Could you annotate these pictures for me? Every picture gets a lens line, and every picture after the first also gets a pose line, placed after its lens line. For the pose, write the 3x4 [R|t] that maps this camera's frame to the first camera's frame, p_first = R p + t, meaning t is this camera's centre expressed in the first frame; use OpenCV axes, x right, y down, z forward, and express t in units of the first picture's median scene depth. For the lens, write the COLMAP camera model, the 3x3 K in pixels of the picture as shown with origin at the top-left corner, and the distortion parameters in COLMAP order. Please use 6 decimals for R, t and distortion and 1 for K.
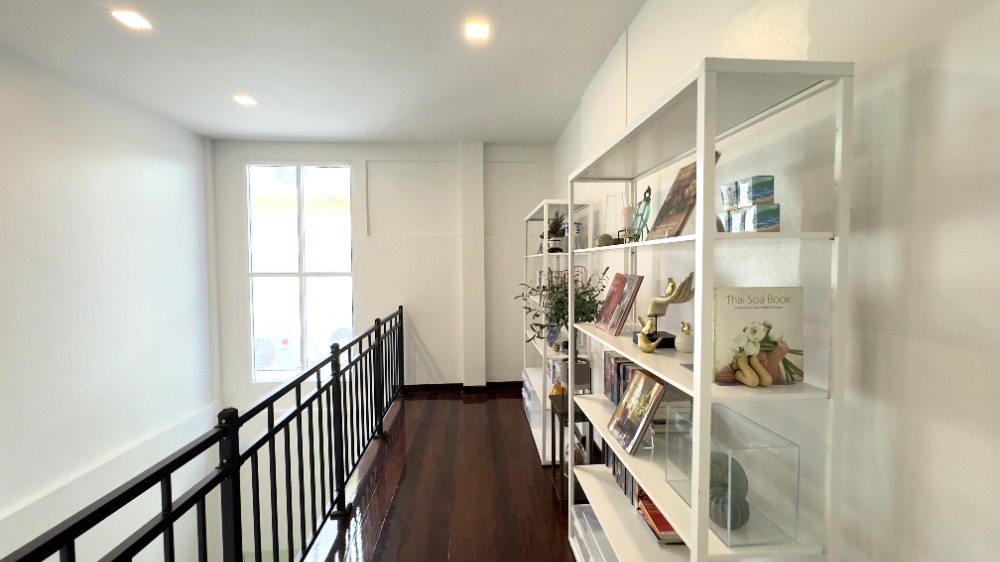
lens RADIAL K [[400.4, 0, 498.9], [0, 400.4, 280.2], [0, 0, 1]] dist [0.000558, 0.000005]
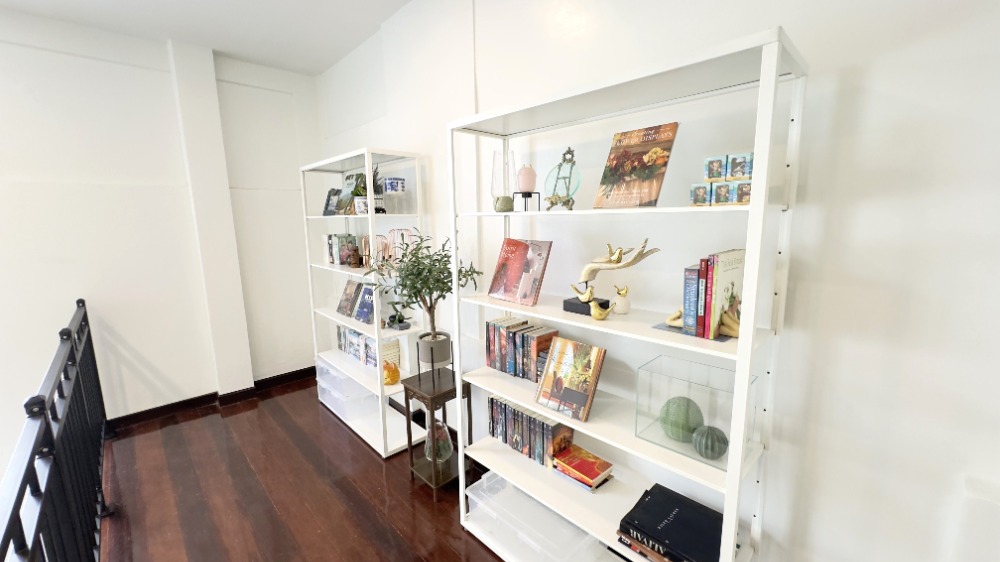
lens RADIAL K [[400.4, 0, 498.9], [0, 400.4, 280.2], [0, 0, 1]] dist [0.000558, 0.000005]
pose [[0.767831, -0.109601, 0.631208, -0.216048], [0.039494, 0.991482, 0.124114, -0.025486], [-0.639434, -0.070370, 0.765619, 0.196155]]
